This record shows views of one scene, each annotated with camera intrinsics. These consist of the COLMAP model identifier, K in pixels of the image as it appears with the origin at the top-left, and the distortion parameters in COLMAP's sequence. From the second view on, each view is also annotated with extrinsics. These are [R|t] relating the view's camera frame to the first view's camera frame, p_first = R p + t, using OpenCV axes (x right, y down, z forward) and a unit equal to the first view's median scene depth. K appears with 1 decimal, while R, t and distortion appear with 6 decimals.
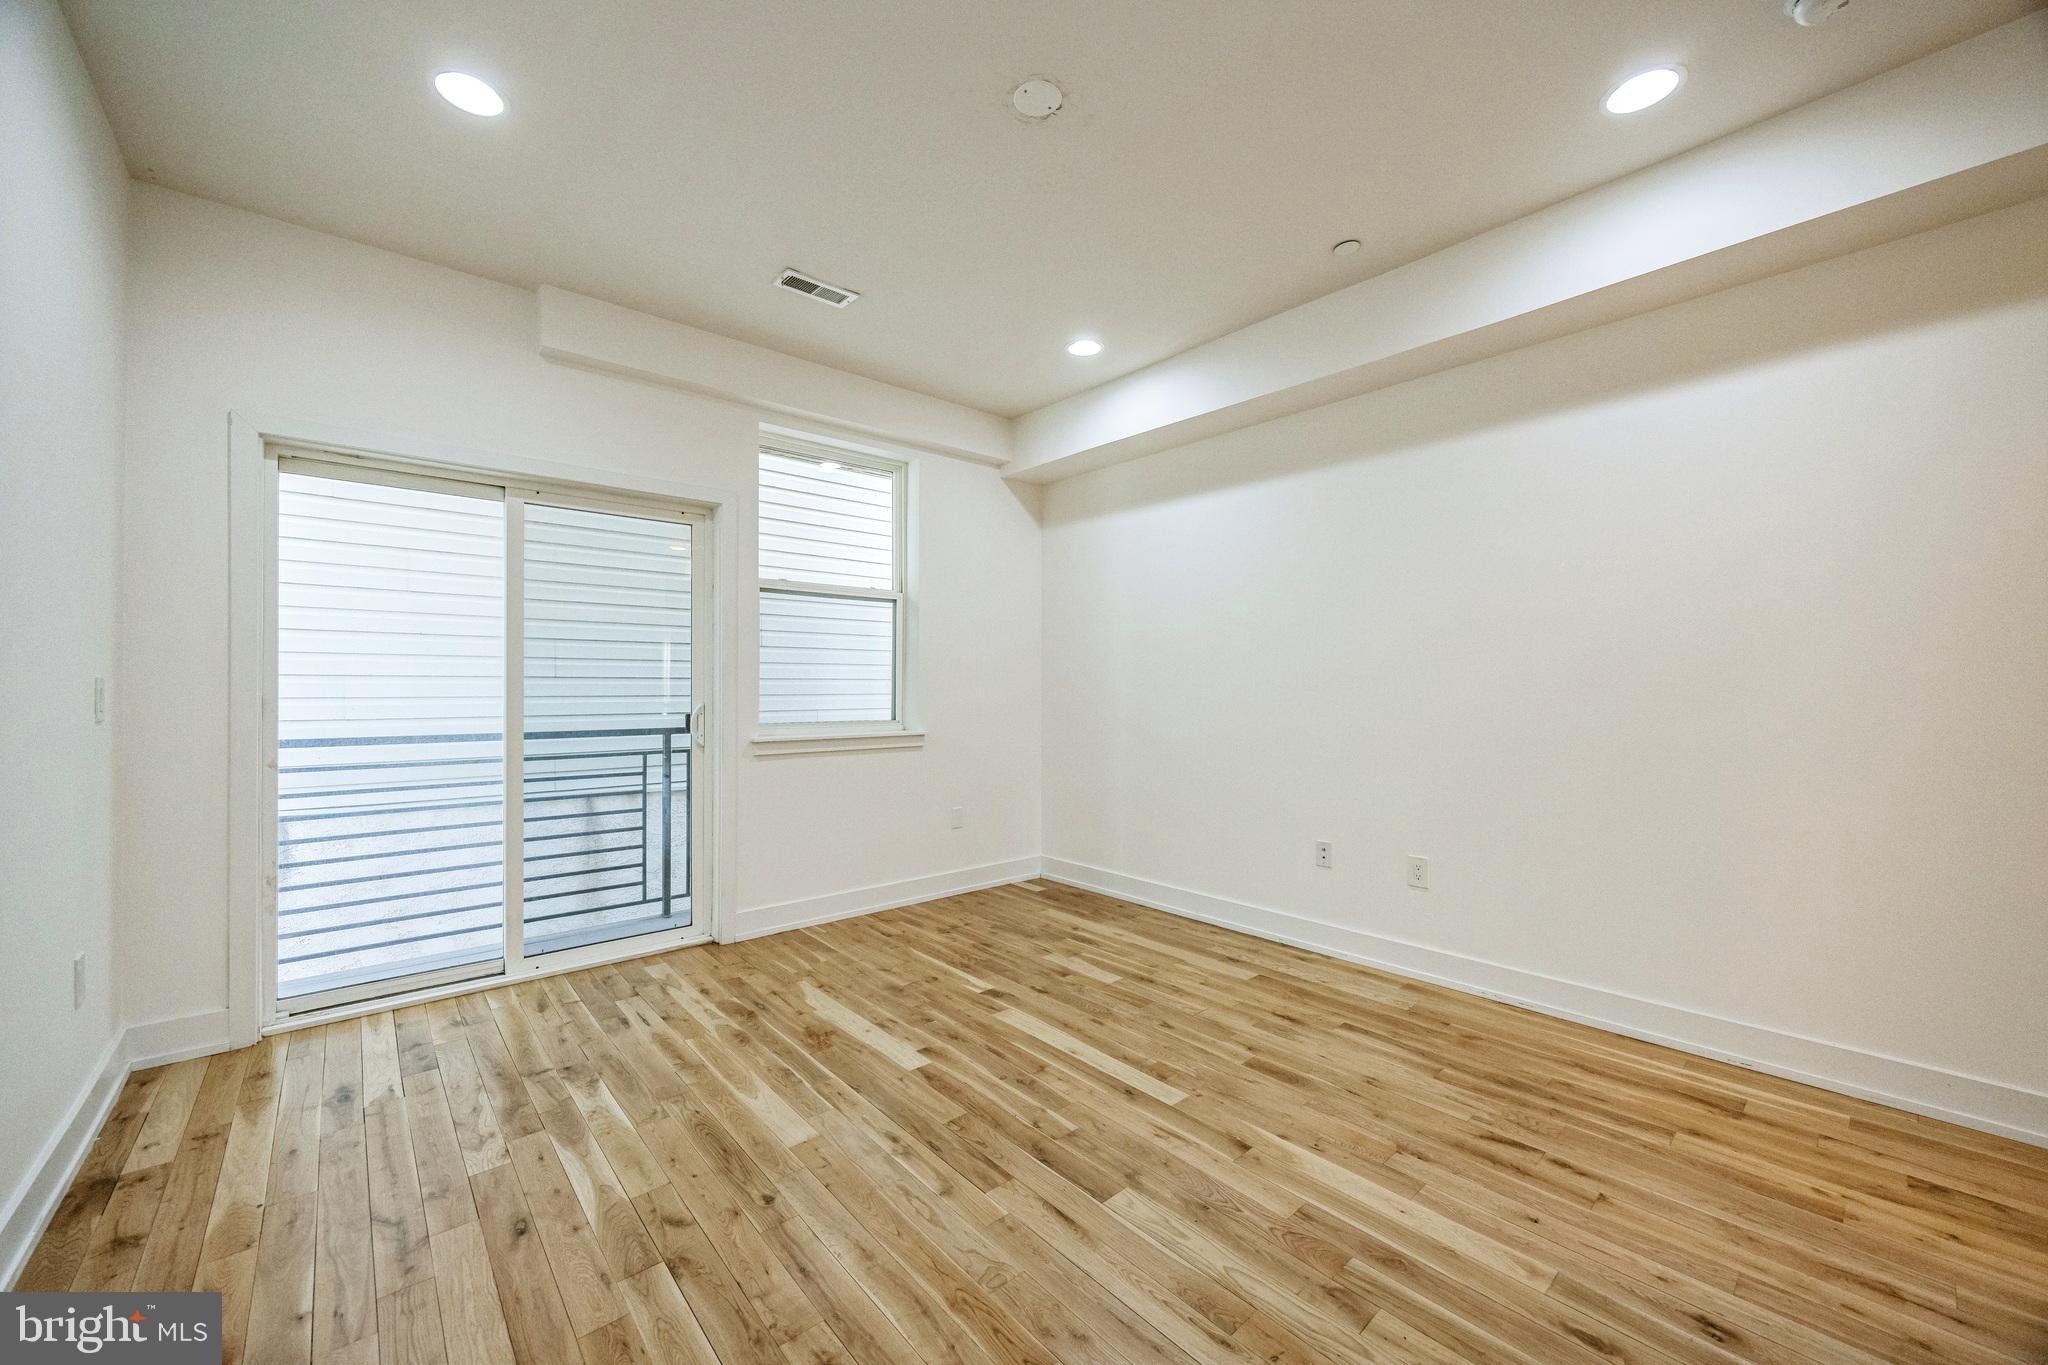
lens RADIAL K [[776.1, 0, 1009.4], [0, 776.1, 690.3], [0, 0, 1]] dist [-0.002400, 0.000062]
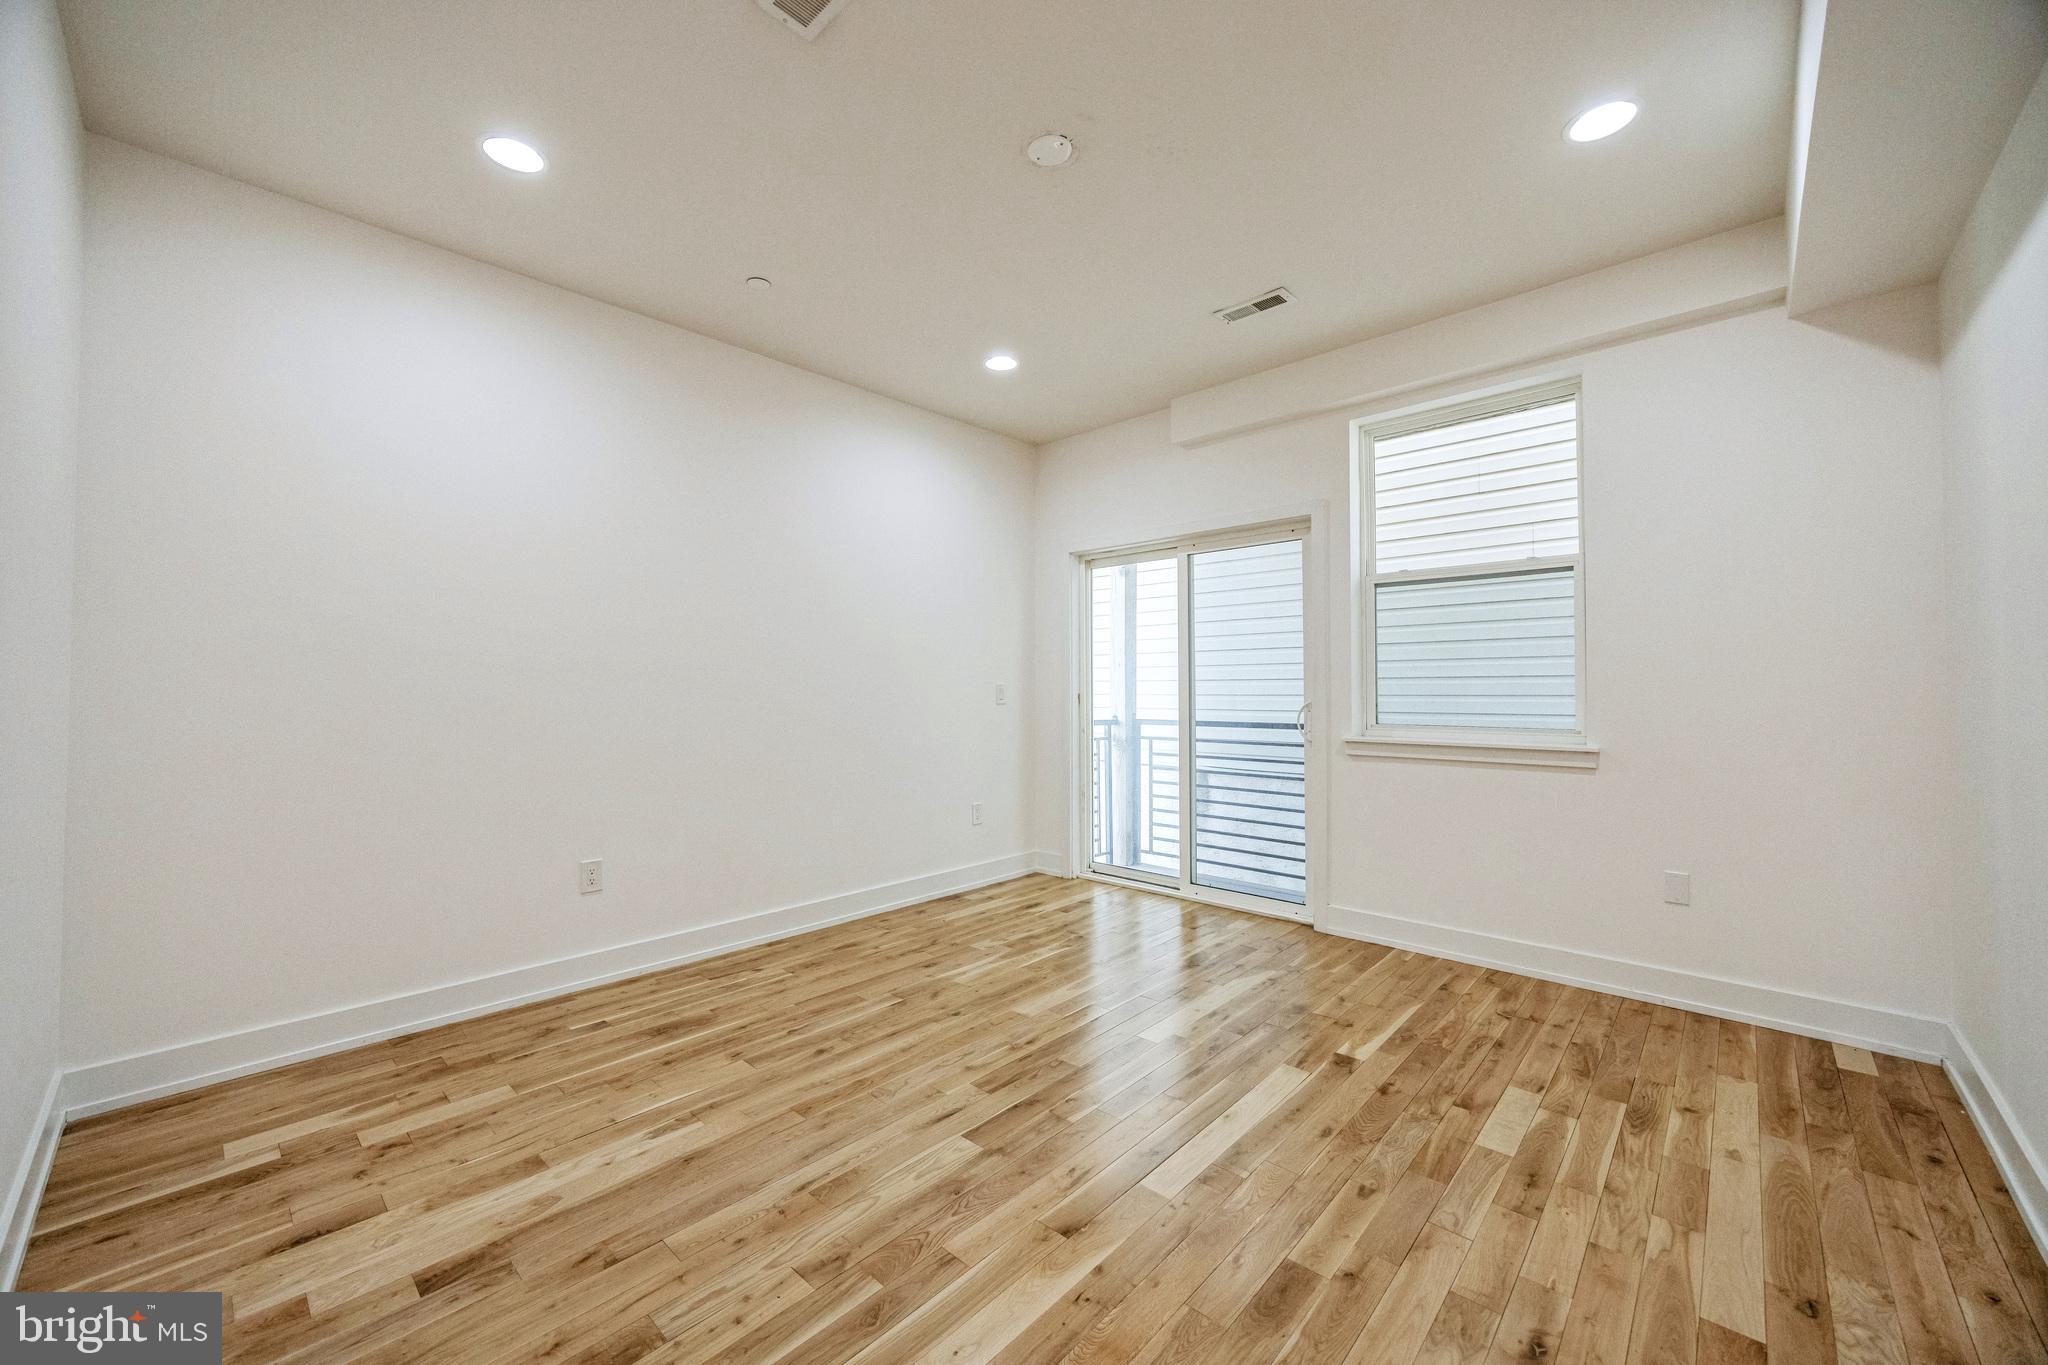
lens RADIAL K [[776.1, 0, 1008.0], [0, 776.1, 680.6], [0, 0, 1]] dist [-0.002400, 0.000062]
pose [[0.095857, -0.013125, -0.995309, 0.737270], [0.000441, 0.999914, -0.013143, 0.002135], [0.995395, 0.000821, 0.095855, 0.553944]]
